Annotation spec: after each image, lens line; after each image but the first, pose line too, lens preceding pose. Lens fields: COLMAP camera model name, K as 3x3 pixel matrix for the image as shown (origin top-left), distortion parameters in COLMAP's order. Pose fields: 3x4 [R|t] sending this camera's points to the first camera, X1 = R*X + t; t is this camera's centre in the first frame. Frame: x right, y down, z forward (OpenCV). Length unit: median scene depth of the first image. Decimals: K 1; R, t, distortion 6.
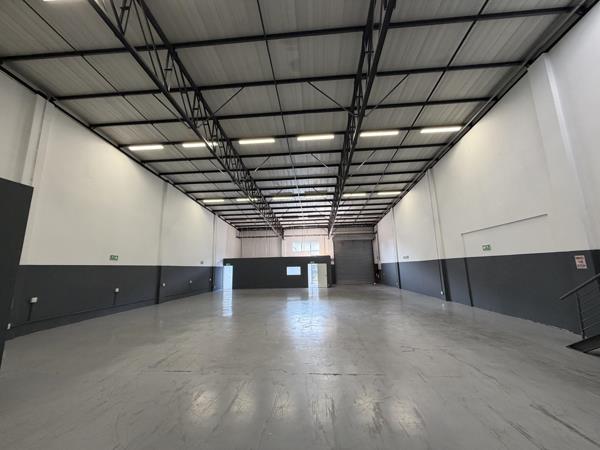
lens RADIAL K [[237.7, 0, 300.0], [0, 237.7, 225.0], [0, 0, 1]] dist [0.000824, -0.000079]
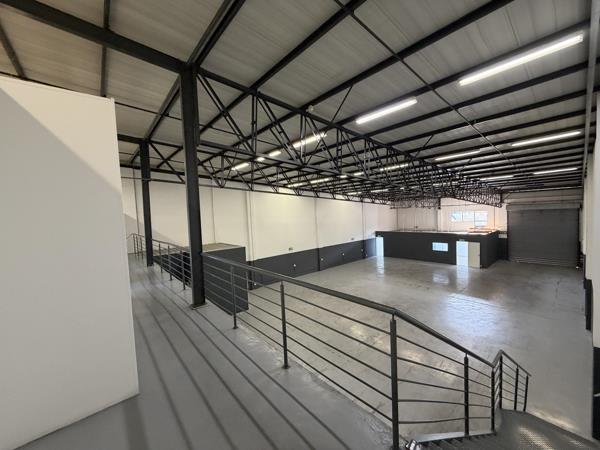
lens RADIAL K [[237.7, 0, 300.0], [0, 237.7, 225.0], [0, 0, 1]] dist [0.000824, -0.000079]
pose [[0.704557, 0.024717, -0.709217, 0.266209], [0.152598, 0.970737, 0.185427, -0.173641], [0.693046, -0.238869, 0.680168, -0.074013]]
